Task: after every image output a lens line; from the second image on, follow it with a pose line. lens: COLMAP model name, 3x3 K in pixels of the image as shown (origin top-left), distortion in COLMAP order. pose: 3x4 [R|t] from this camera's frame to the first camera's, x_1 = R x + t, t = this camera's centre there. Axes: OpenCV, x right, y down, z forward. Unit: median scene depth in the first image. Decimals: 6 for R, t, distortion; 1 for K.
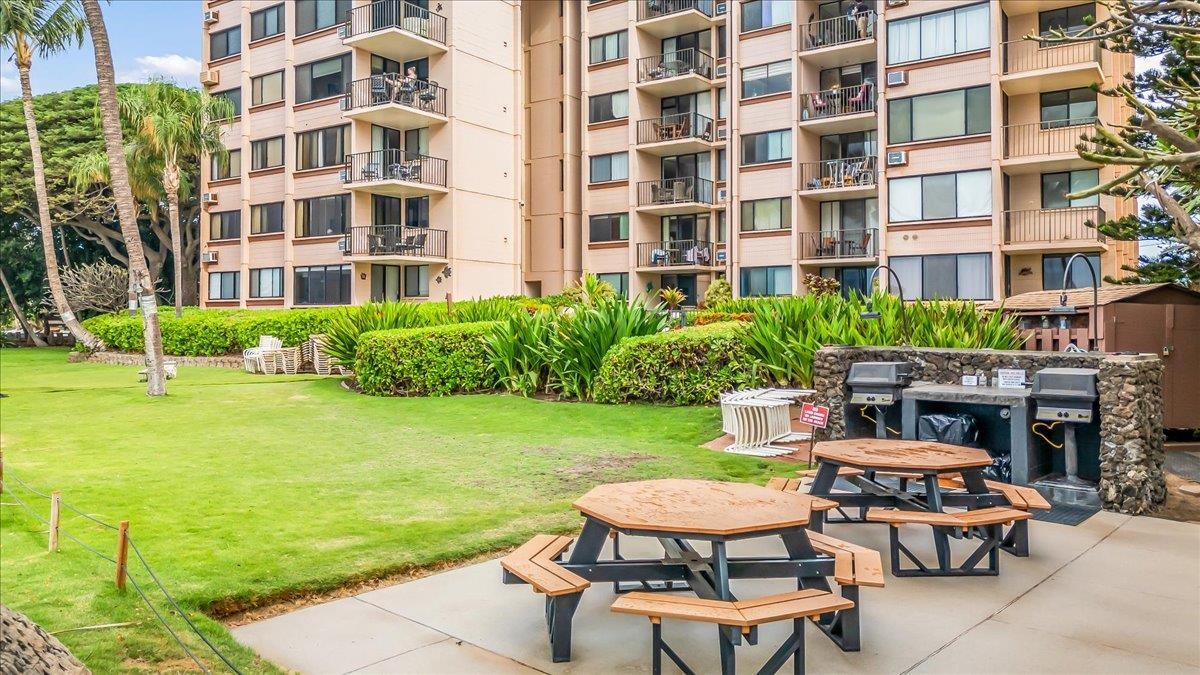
lens RADIAL K [[835.0, 0, 624.6], [0, 835.0, 312.7], [0, 0, 1]] dist [0.053224, -0.077970]
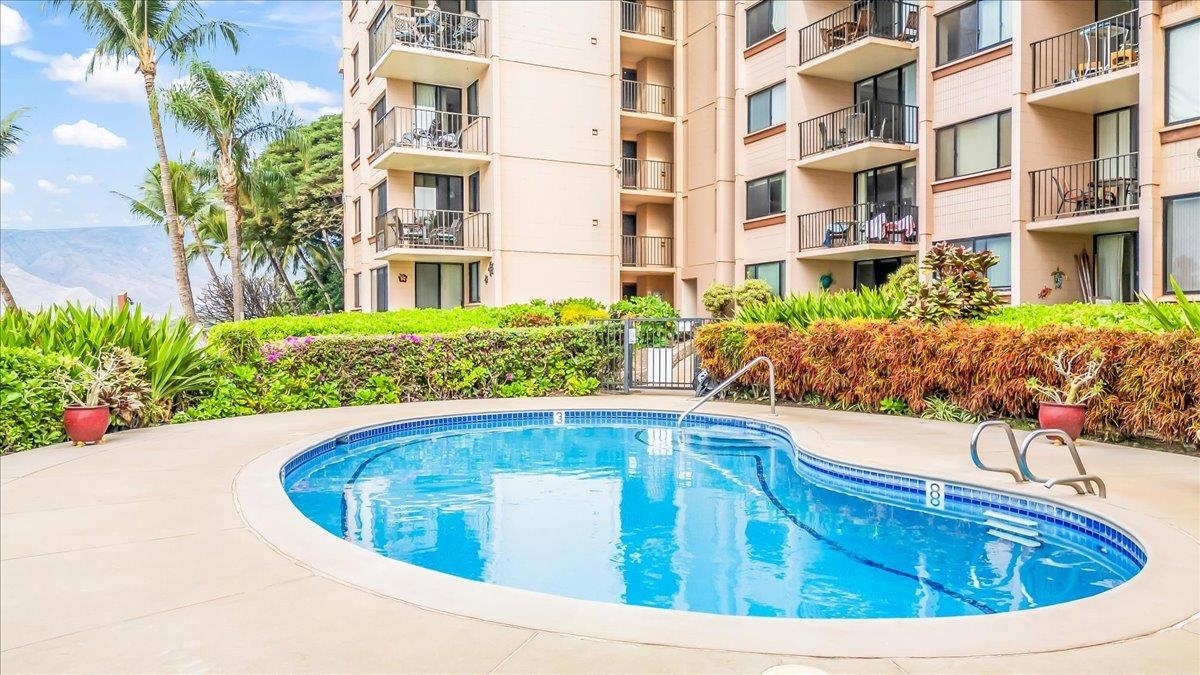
lens RADIAL K [[844.4, 0, 610.1], [0, 844.4, 336.4], [0, 0, 1]] dist [0.056442, -0.057841]
pose [[0.874452, 0.000636, -0.485111, 0.234310], [0.010889, 0.999721, 0.020939, -0.002814], [0.484989, -0.023593, 0.874202, 0.369962]]
